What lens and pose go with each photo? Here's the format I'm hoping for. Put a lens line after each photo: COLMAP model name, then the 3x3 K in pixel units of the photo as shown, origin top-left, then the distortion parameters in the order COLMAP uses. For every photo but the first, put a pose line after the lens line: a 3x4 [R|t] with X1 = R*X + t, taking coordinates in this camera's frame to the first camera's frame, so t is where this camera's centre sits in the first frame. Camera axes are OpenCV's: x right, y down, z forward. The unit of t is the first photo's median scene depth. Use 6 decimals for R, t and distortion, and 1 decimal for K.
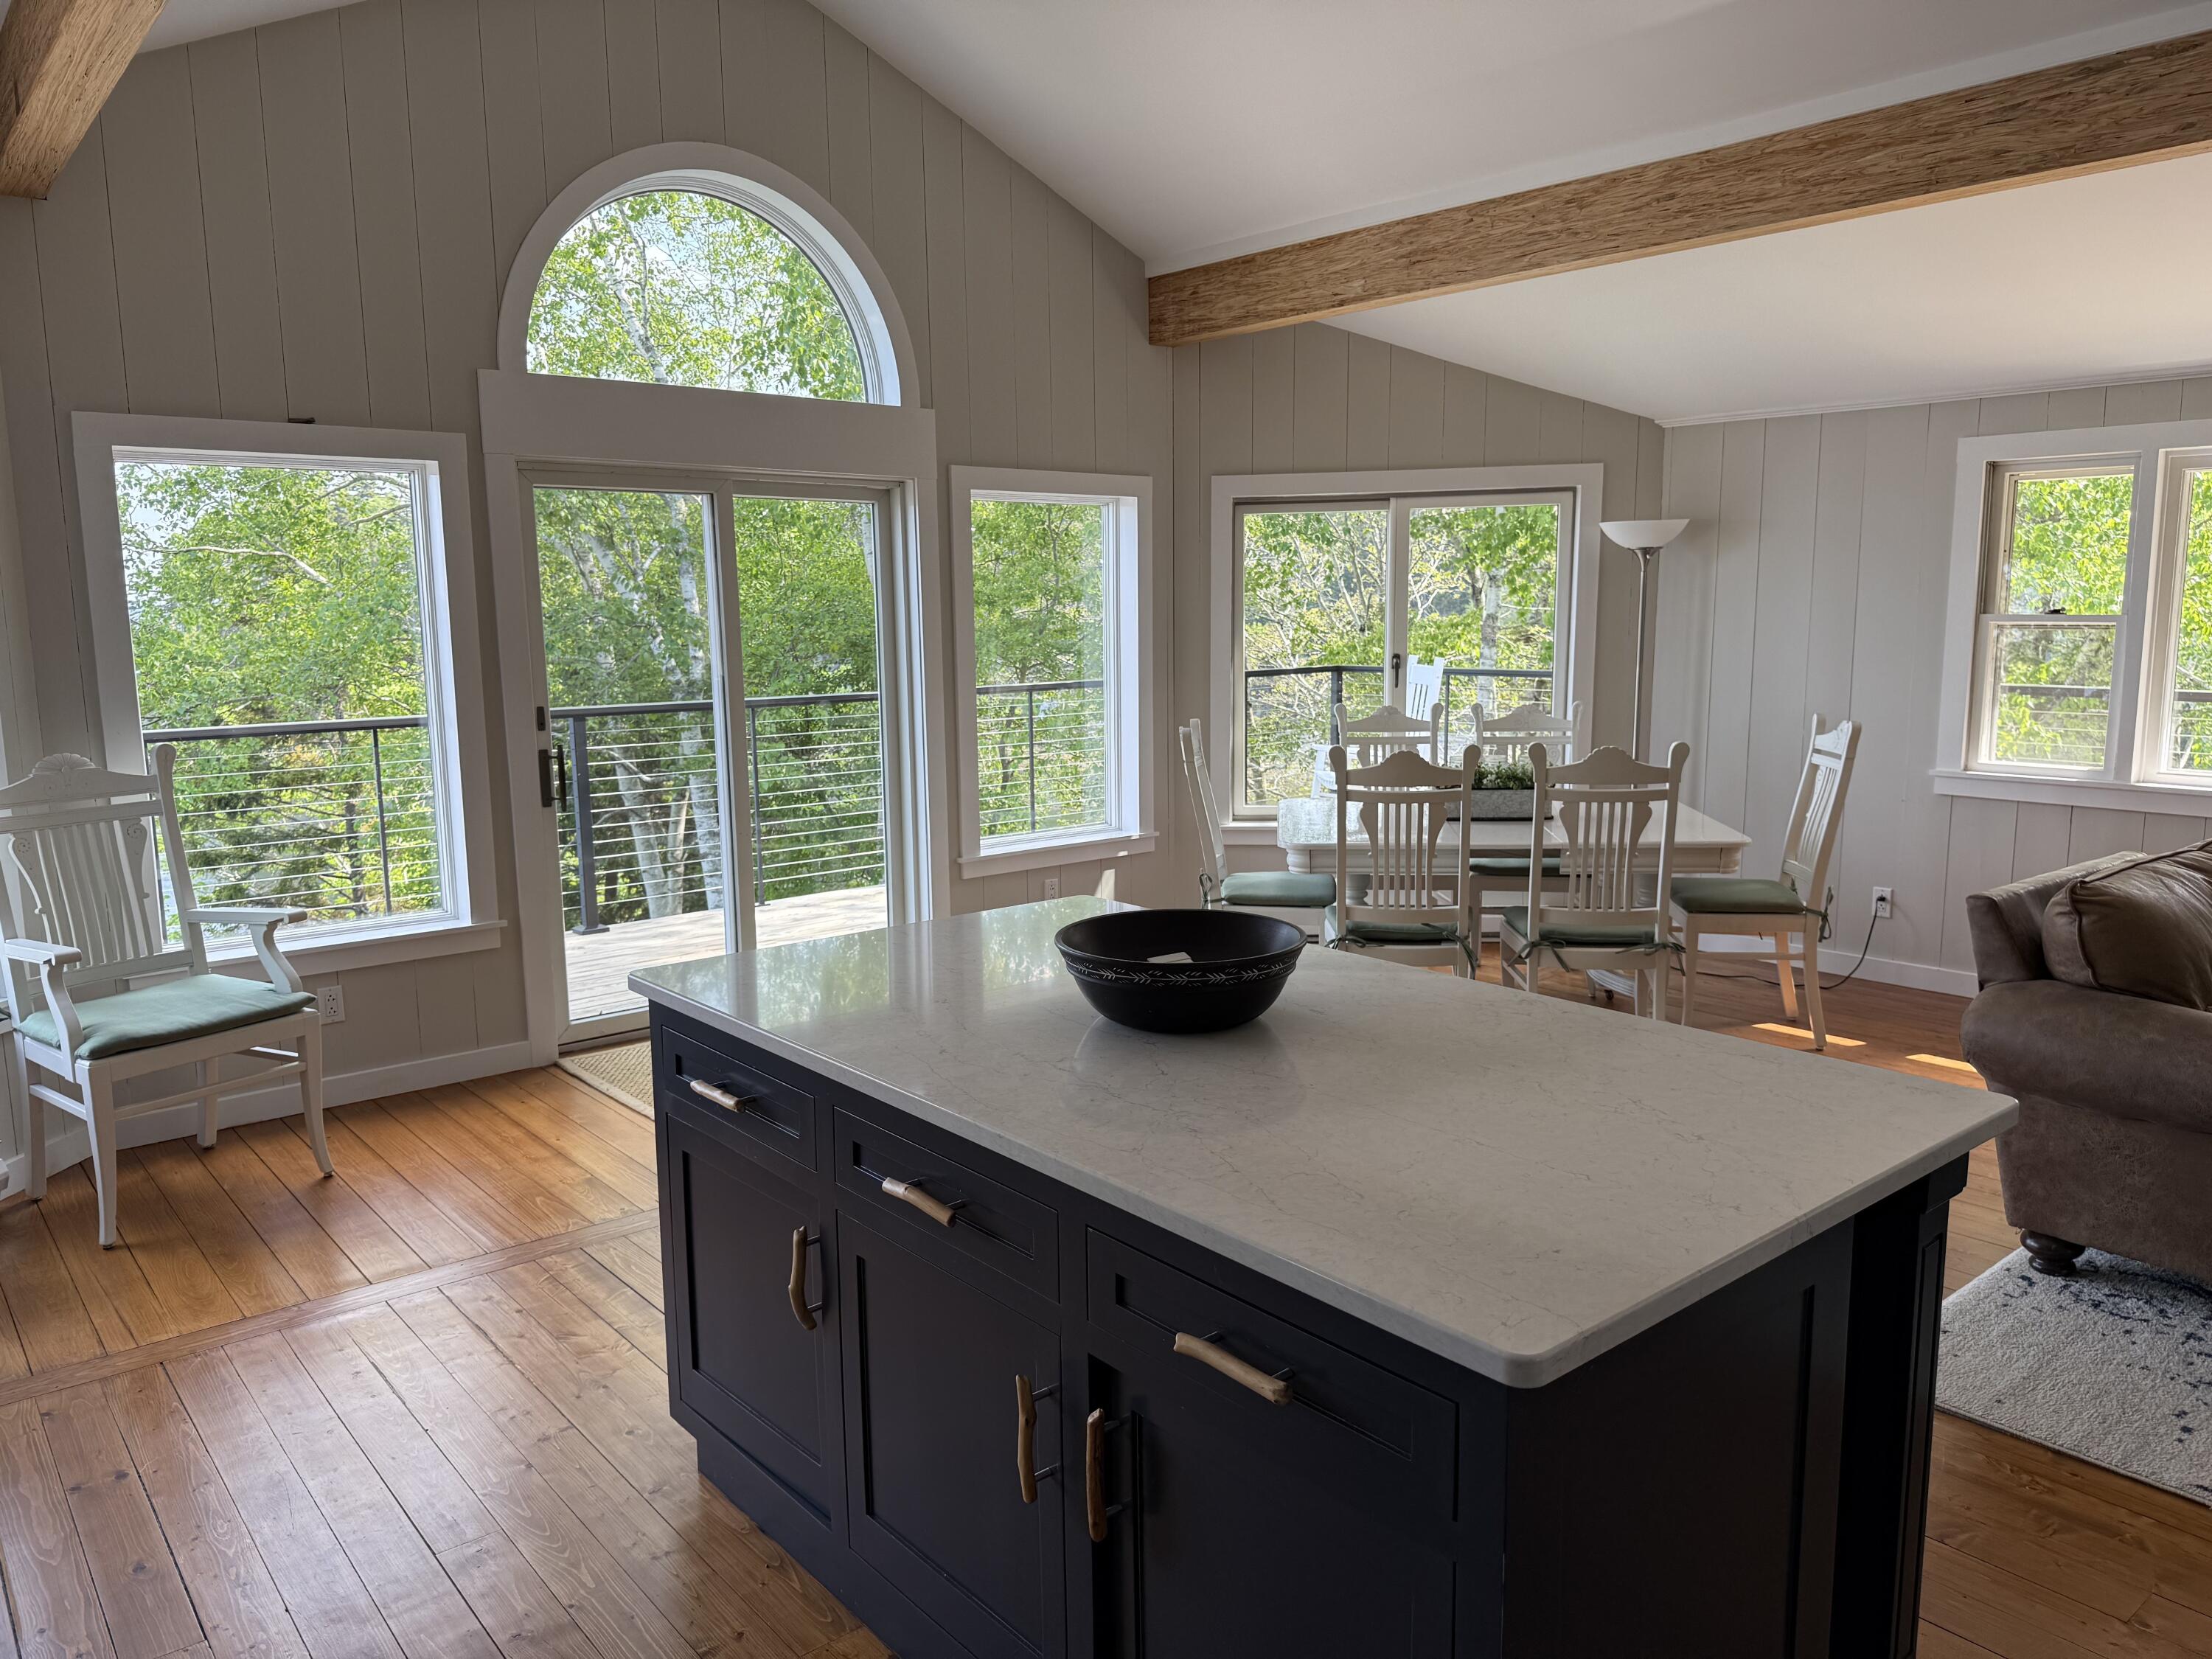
lens RADIAL K [[1568.1, 0, 1106.0], [0, 1568.1, 829.5], [0, 0, 1]] dist [0.068998, -0.148926]
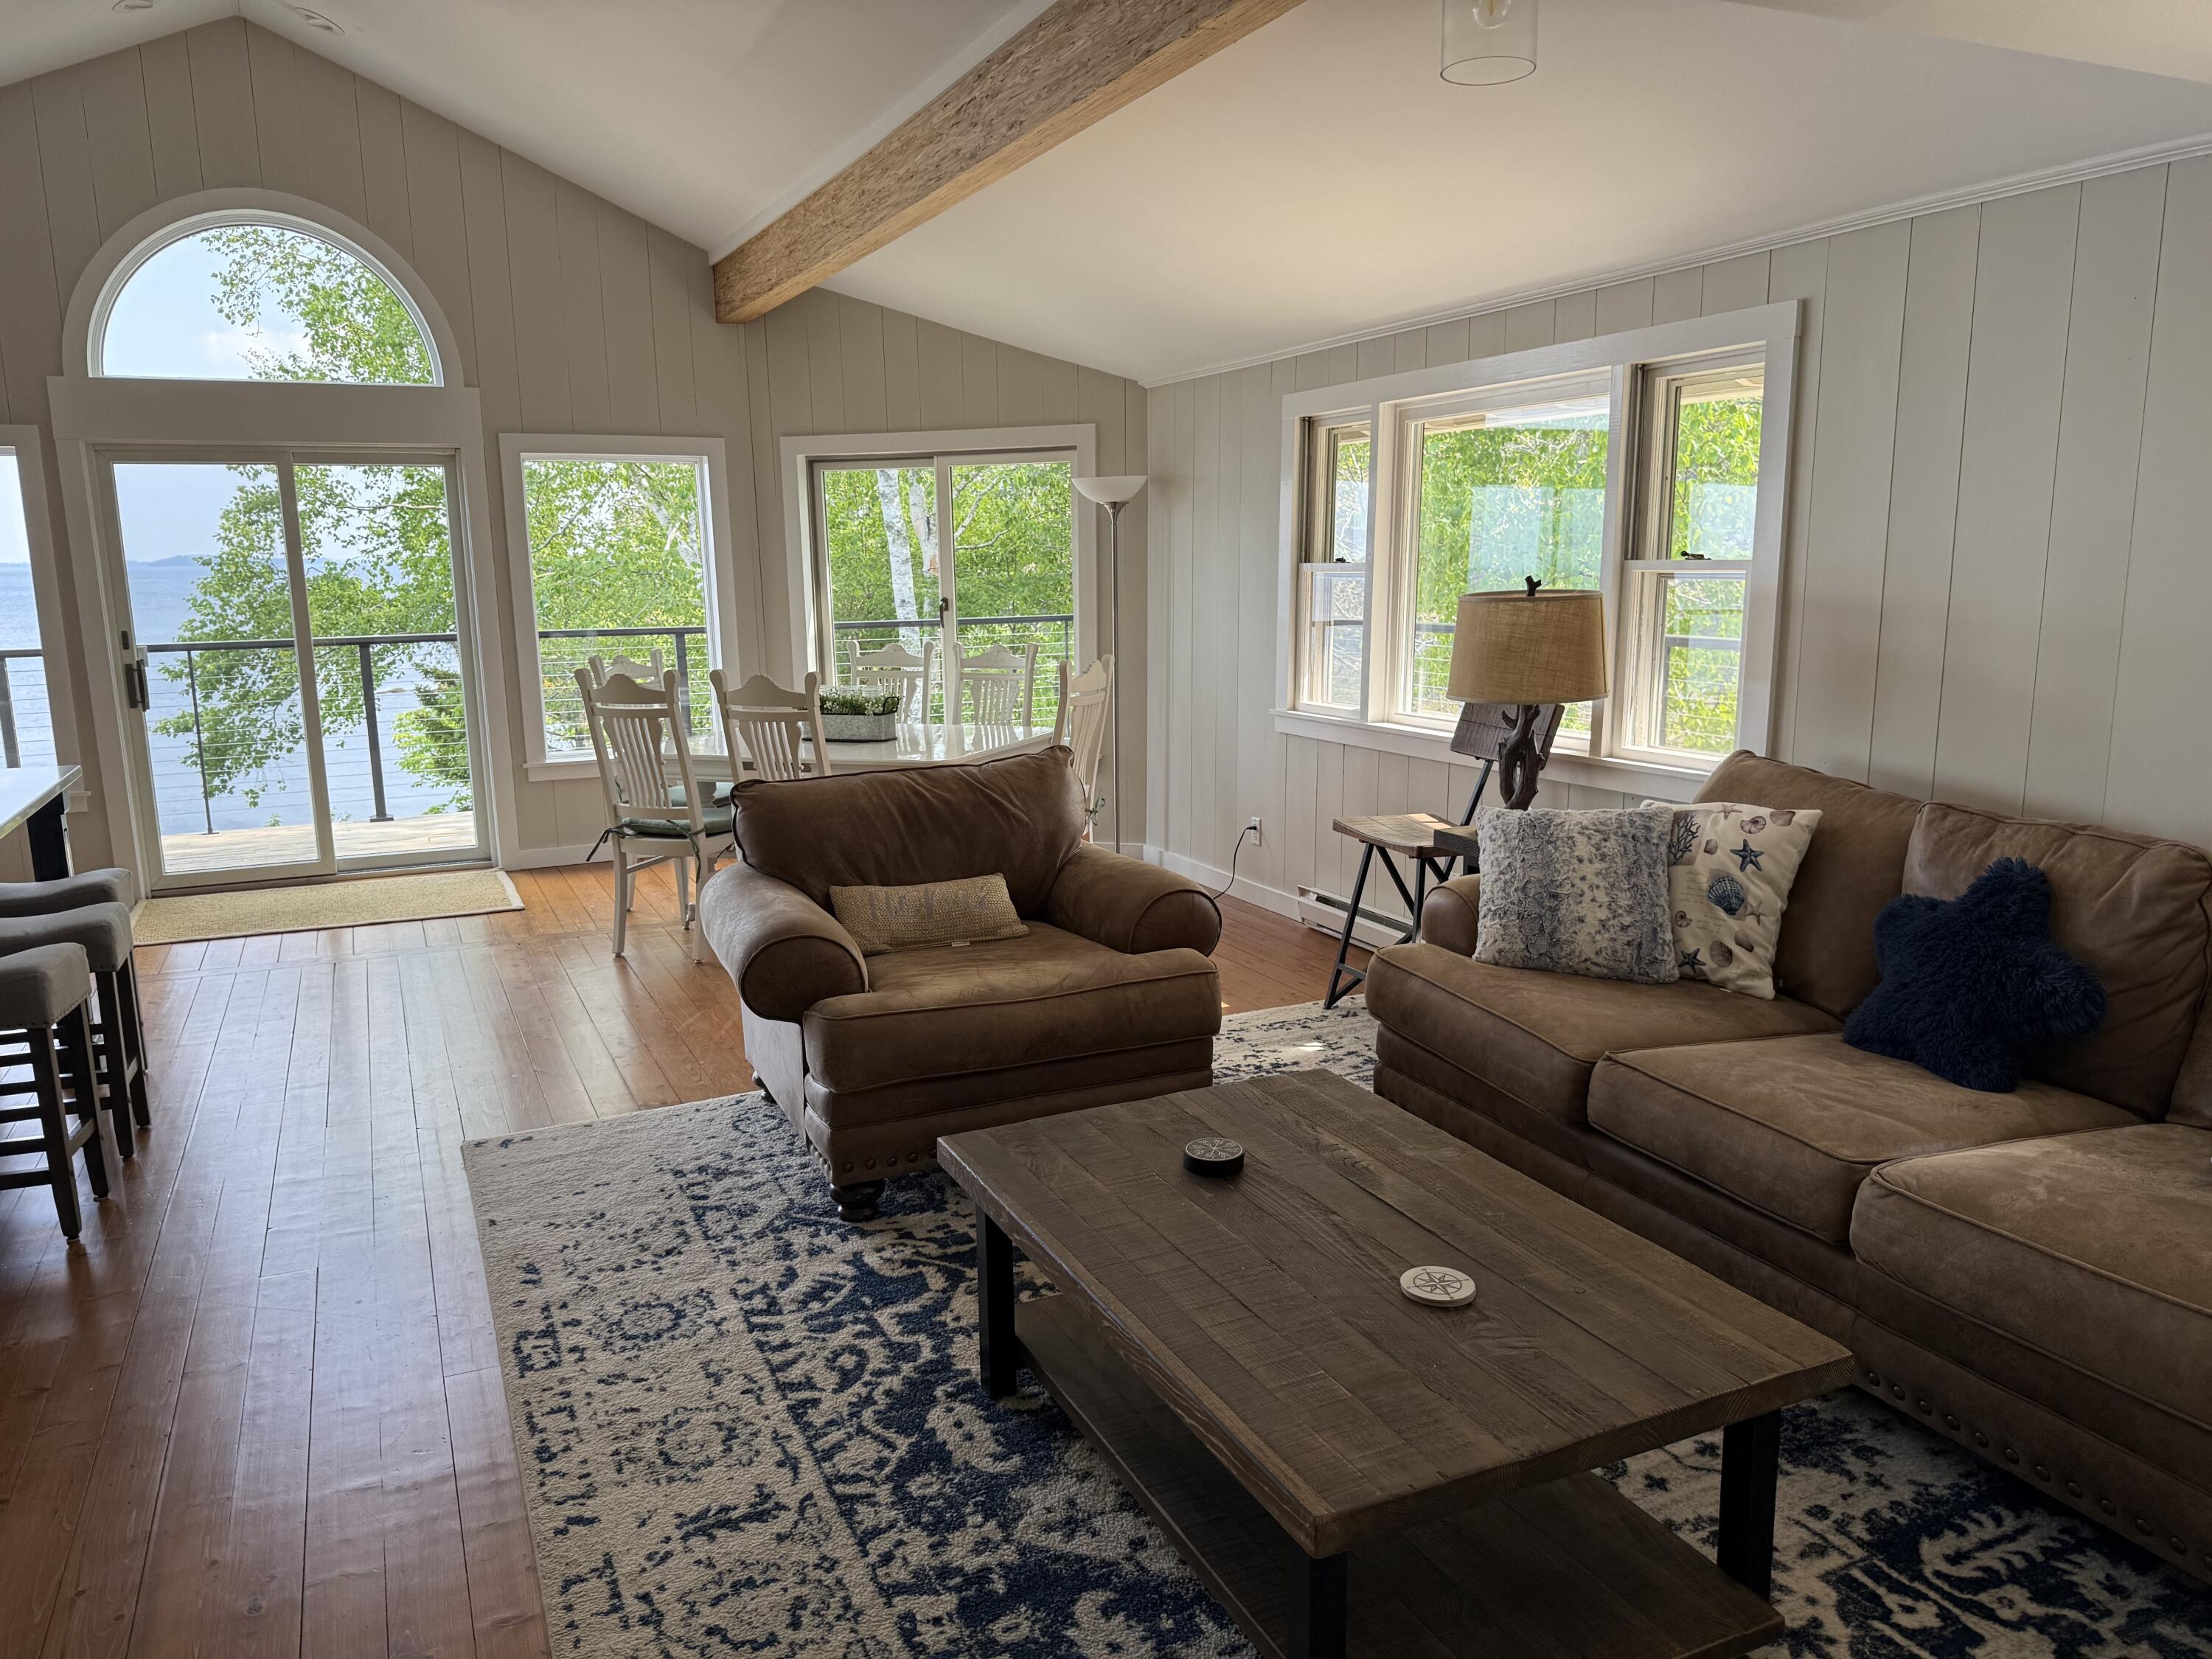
lens RADIAL K [[1568.1, 0, 1106.0], [0, 1568.1, 829.5], [0, 0, 1]] dist [0.068998, -0.148926]
pose [[0.968737, 0.044229, -0.244116, 0.665916], [-0.036027, 0.998630, 0.037961, 0.008082], [0.245460, -0.027980, 0.969003, -0.065853]]
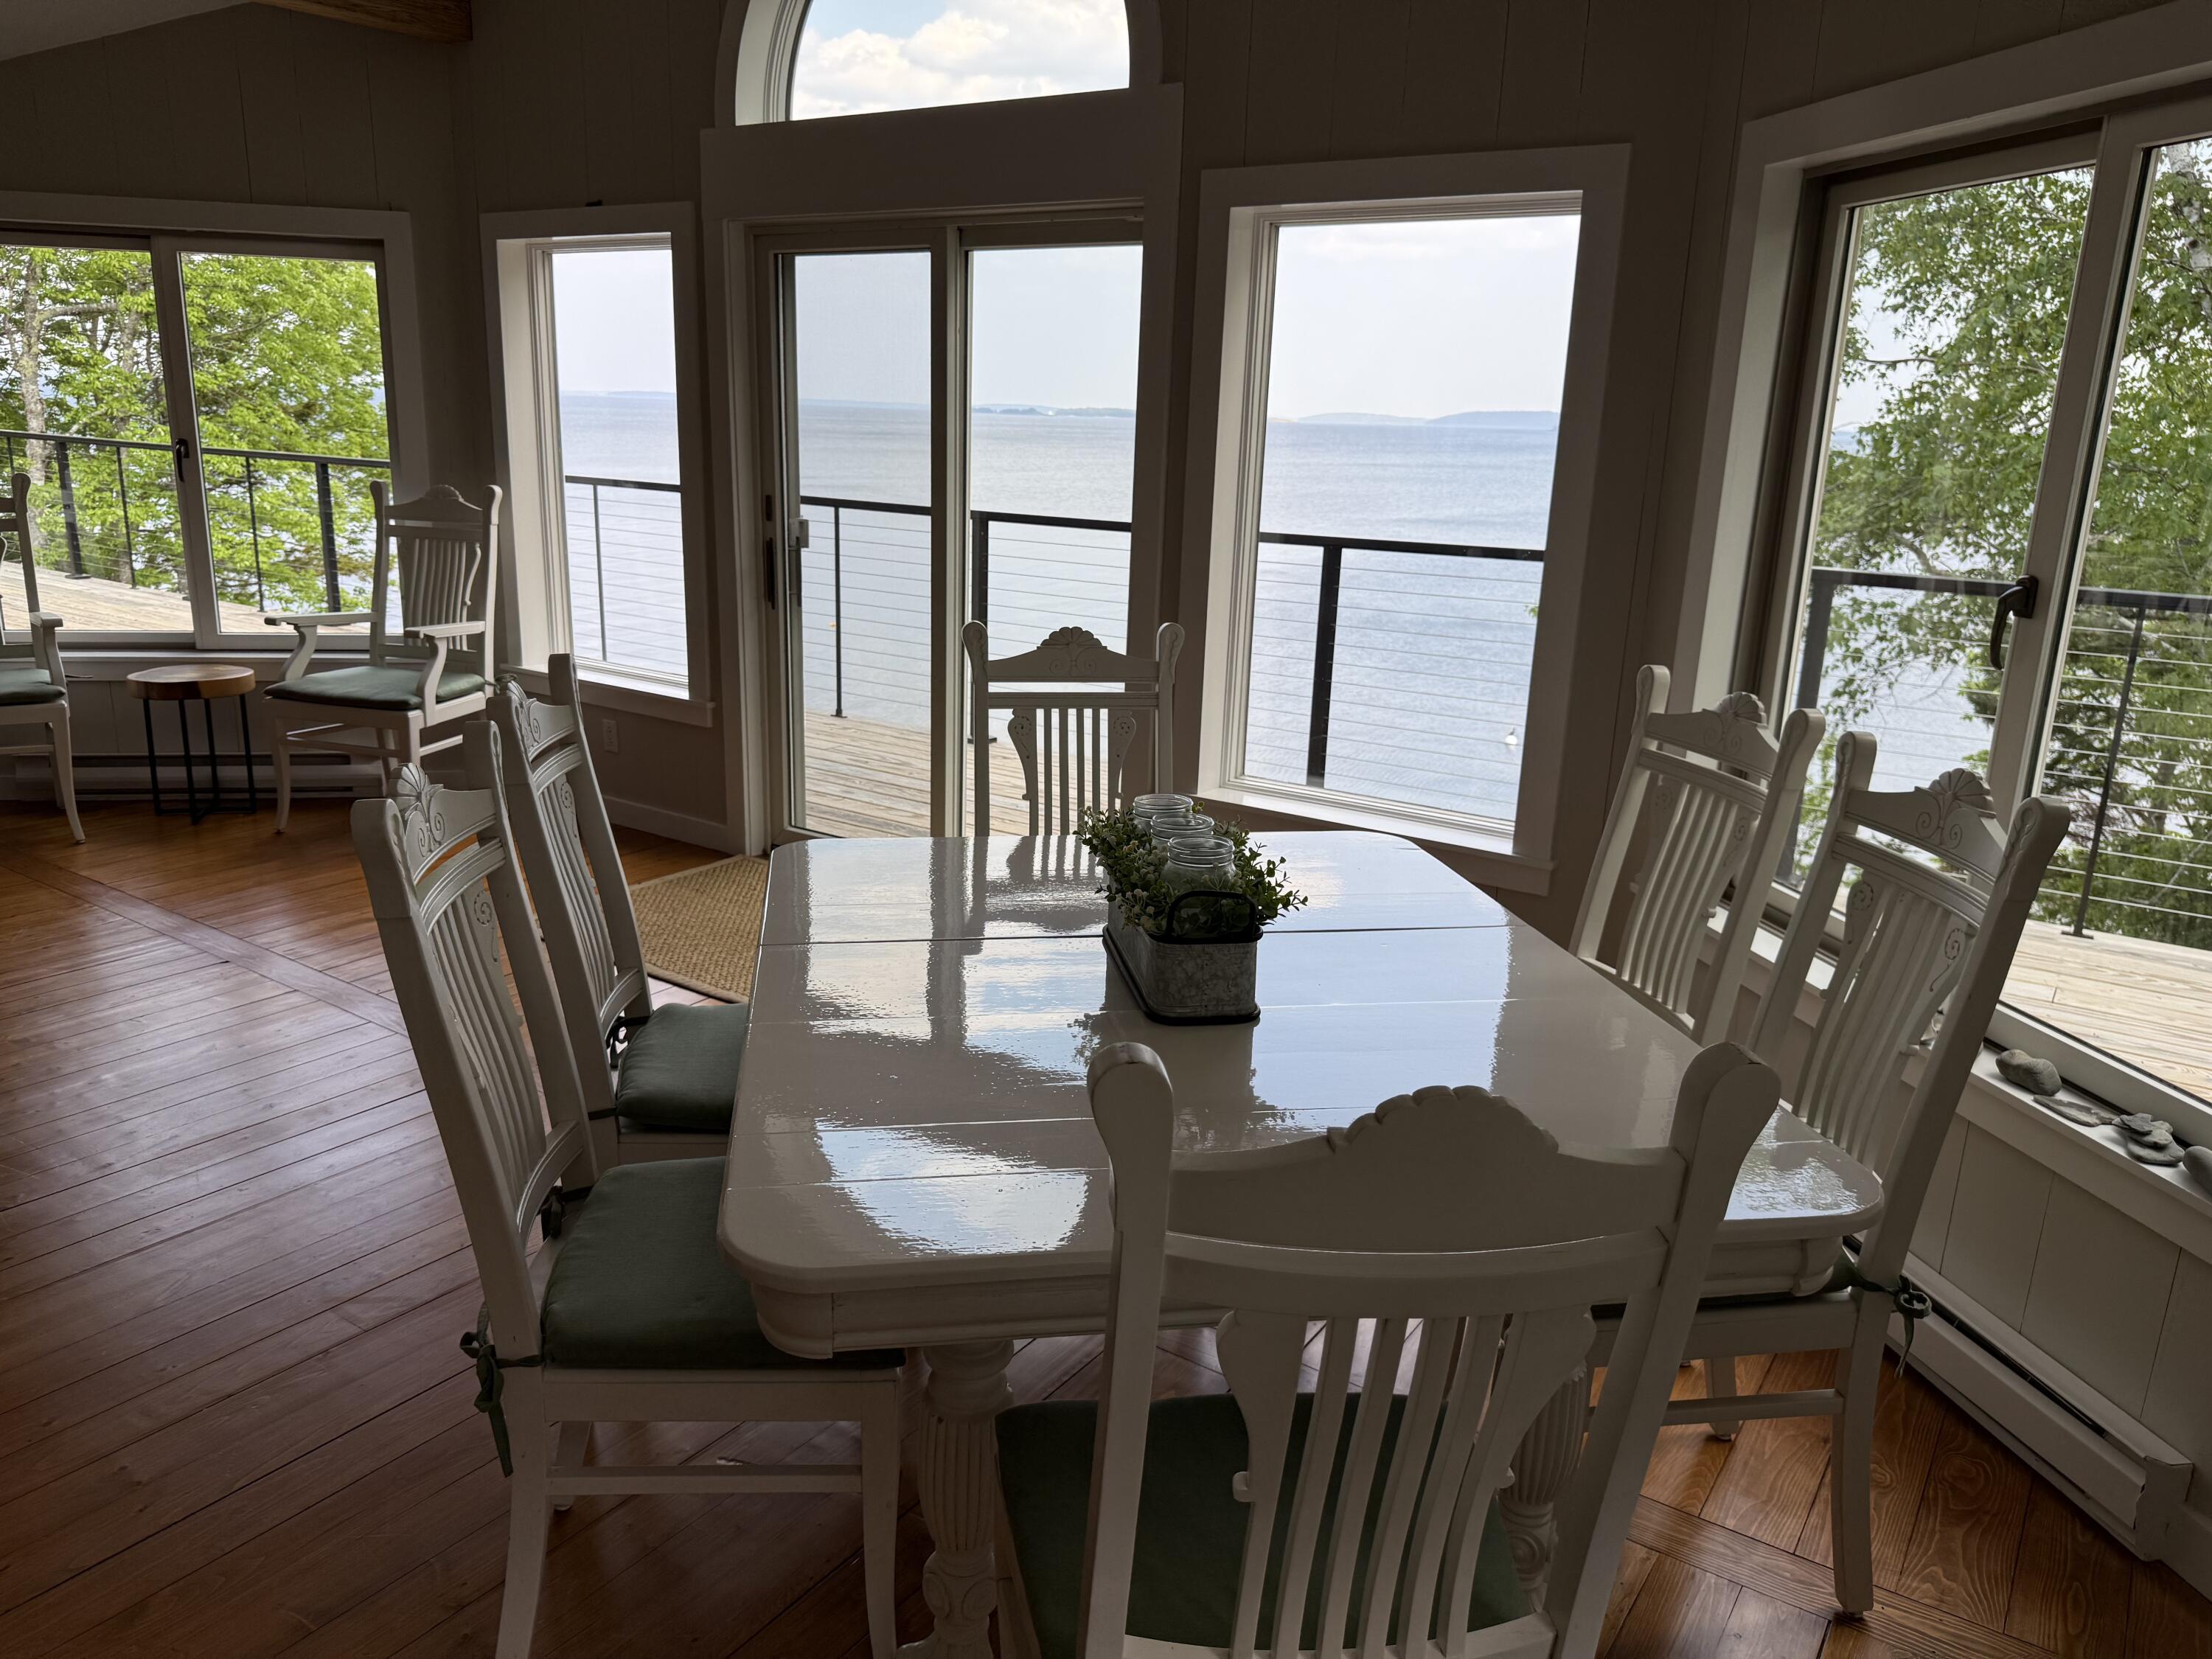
lens RADIAL K [[1568.1, 0, 1106.0], [0, 1568.1, 829.5], [0, 0, 1]] dist [0.068998, -0.148926]
pose [[0.181286, 0.275517, -0.944048, 0.541576], [-0.182966, 0.952642, 0.242891, -0.132721], [0.966260, 0.128697, 0.223111, 0.870873]]
